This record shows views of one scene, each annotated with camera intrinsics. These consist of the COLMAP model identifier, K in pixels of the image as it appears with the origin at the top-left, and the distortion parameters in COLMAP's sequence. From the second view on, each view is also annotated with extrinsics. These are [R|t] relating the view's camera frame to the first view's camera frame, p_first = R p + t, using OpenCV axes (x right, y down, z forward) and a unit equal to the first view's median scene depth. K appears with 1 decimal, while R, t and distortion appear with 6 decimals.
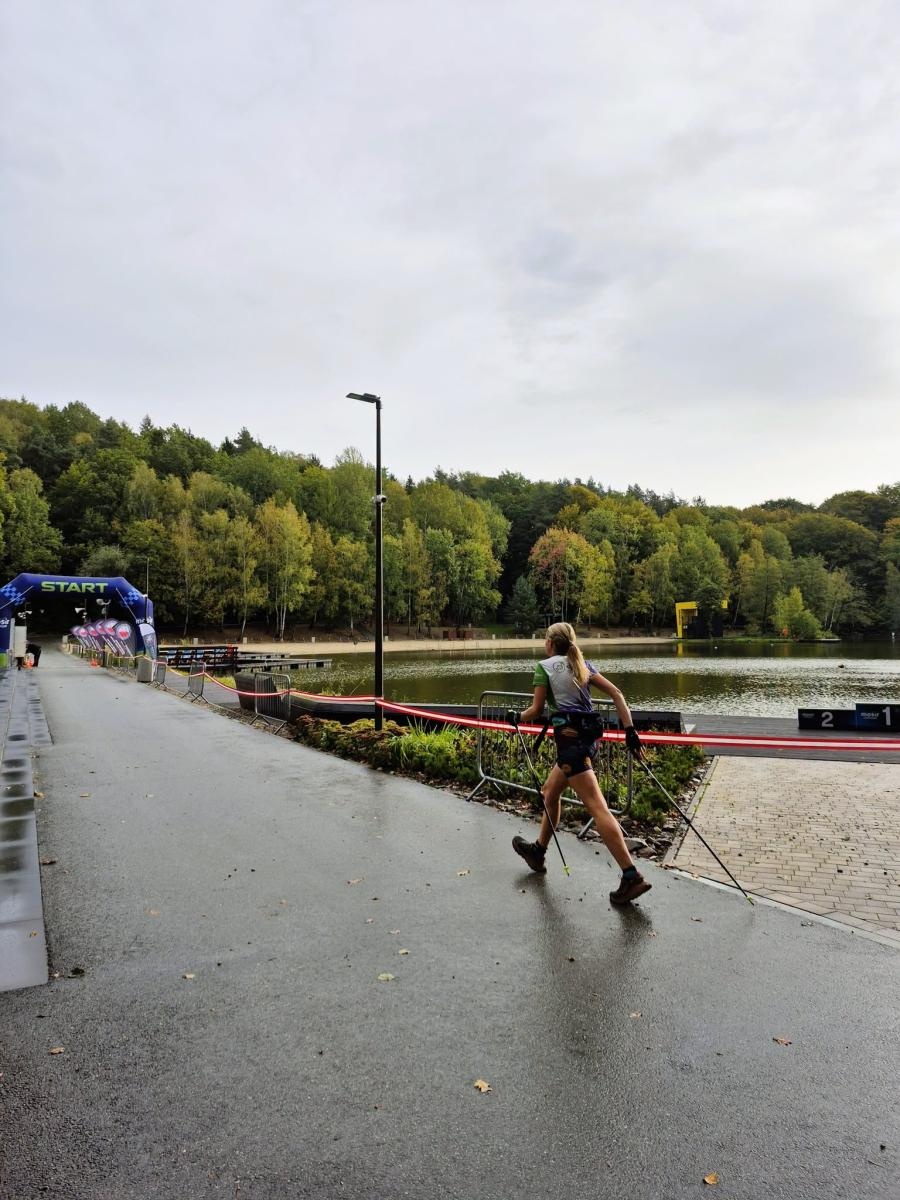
lens RADIAL K [[814.5, 0, 430.6], [0, 814.5, 594.0], [0, 0, 1]] dist [0.086936, -0.089651]
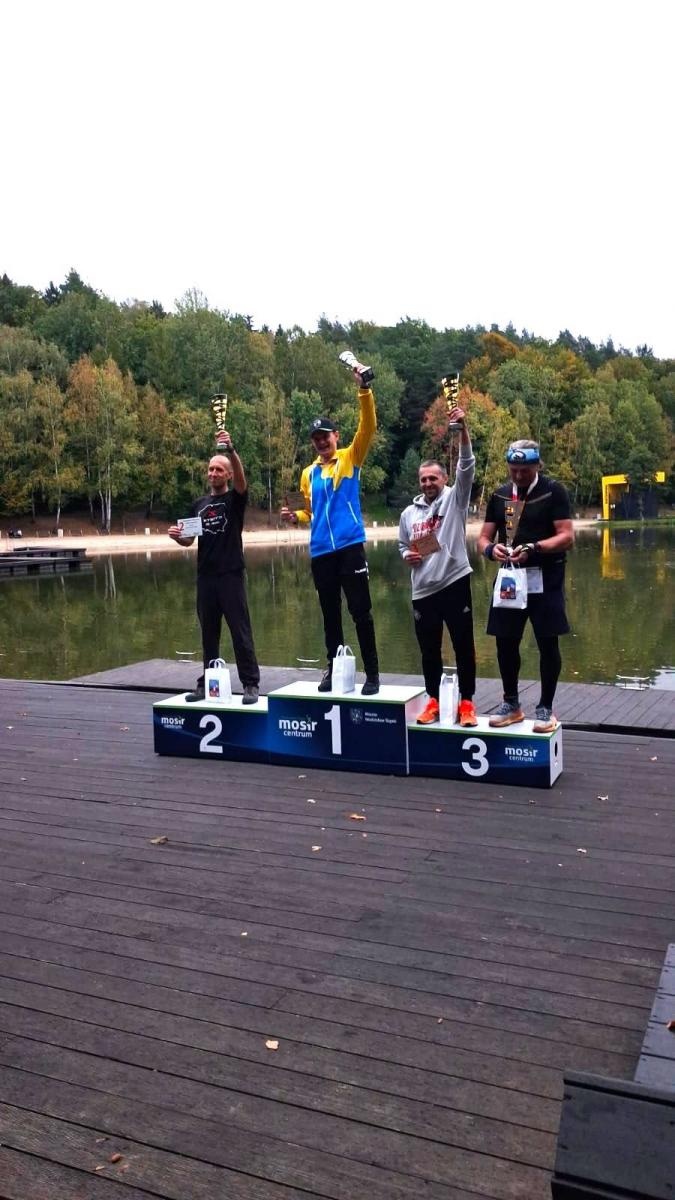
lens RADIAL K [[930.4, 0, 326.2], [0, 930.4, 595.4], [0, 0, 1]] dist [0.056989, -0.069508]
pose [[0.999325, -0.015920, -0.033122, 0.061090], [0.020036, 0.991586, 0.127889, 0.003684], [0.030808, -0.128466, 0.991235, 0.064551]]
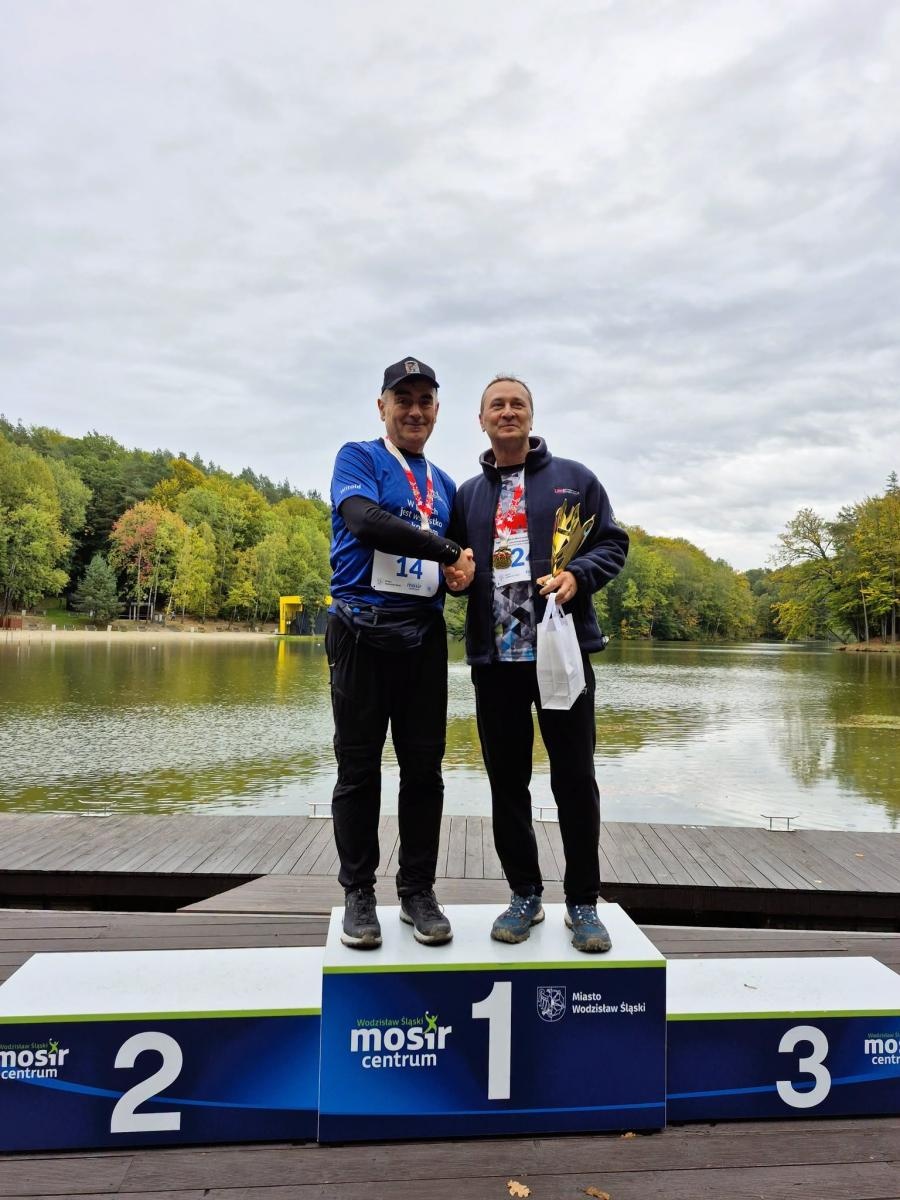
lens RADIAL K [[814.5, 0, 461.1], [0, 814.5, 609.6], [0, 0, 1]] dist [0.086936, -0.089651]
pose [[0.881956, 0.042558, 0.469407, 0.050612], [-0.053026, 0.998552, 0.009098, 0.006758], [-0.468340, -0.032915, 0.882935, 0.093895]]
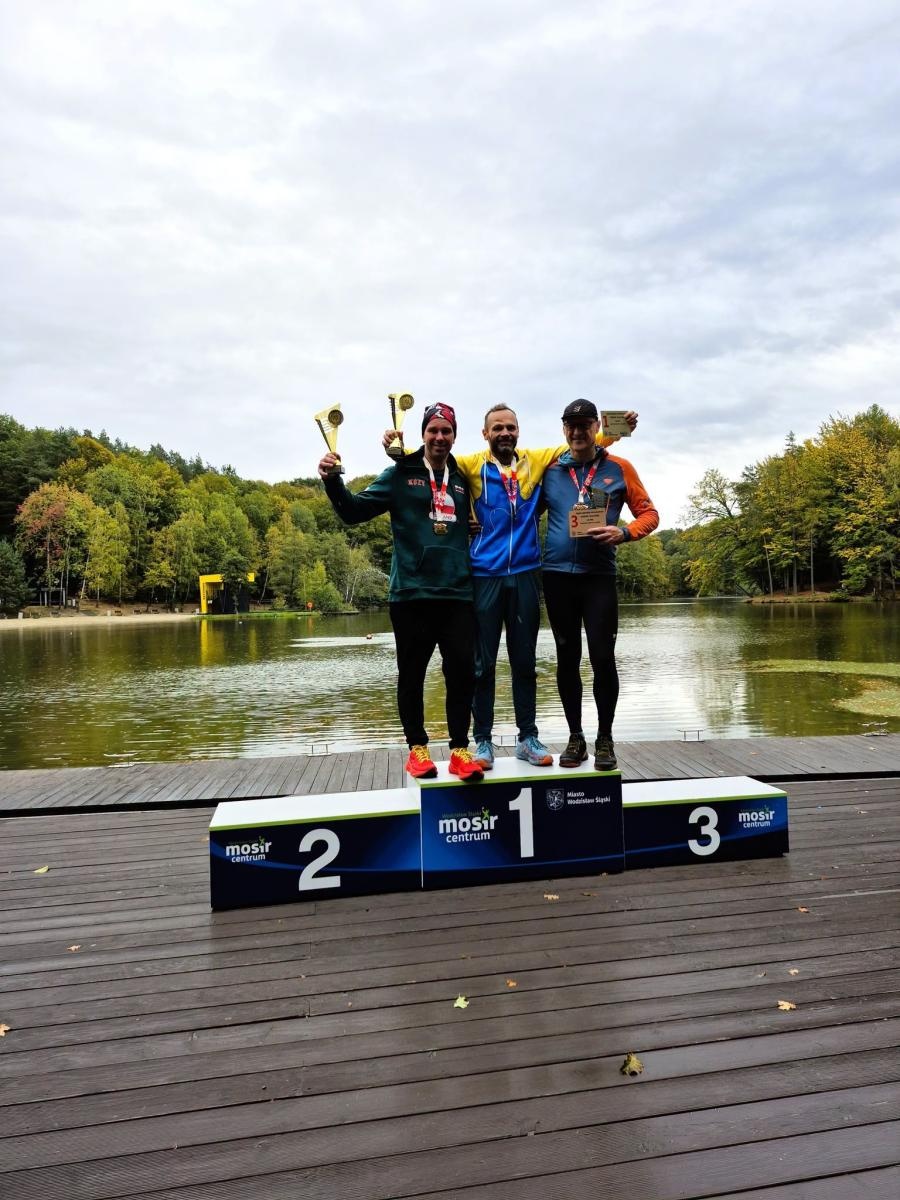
lens RADIAL K [[814.5, 0, 460.2], [0, 814.5, 599.5], [0, 0, 1]] dist [0.086936, -0.089651]
pose [[0.834878, -0.008640, 0.550367, 0.042050], [-0.009952, 0.999476, 0.030787, 0.007202], [-0.550345, -0.031181, 0.834355, 0.085955]]
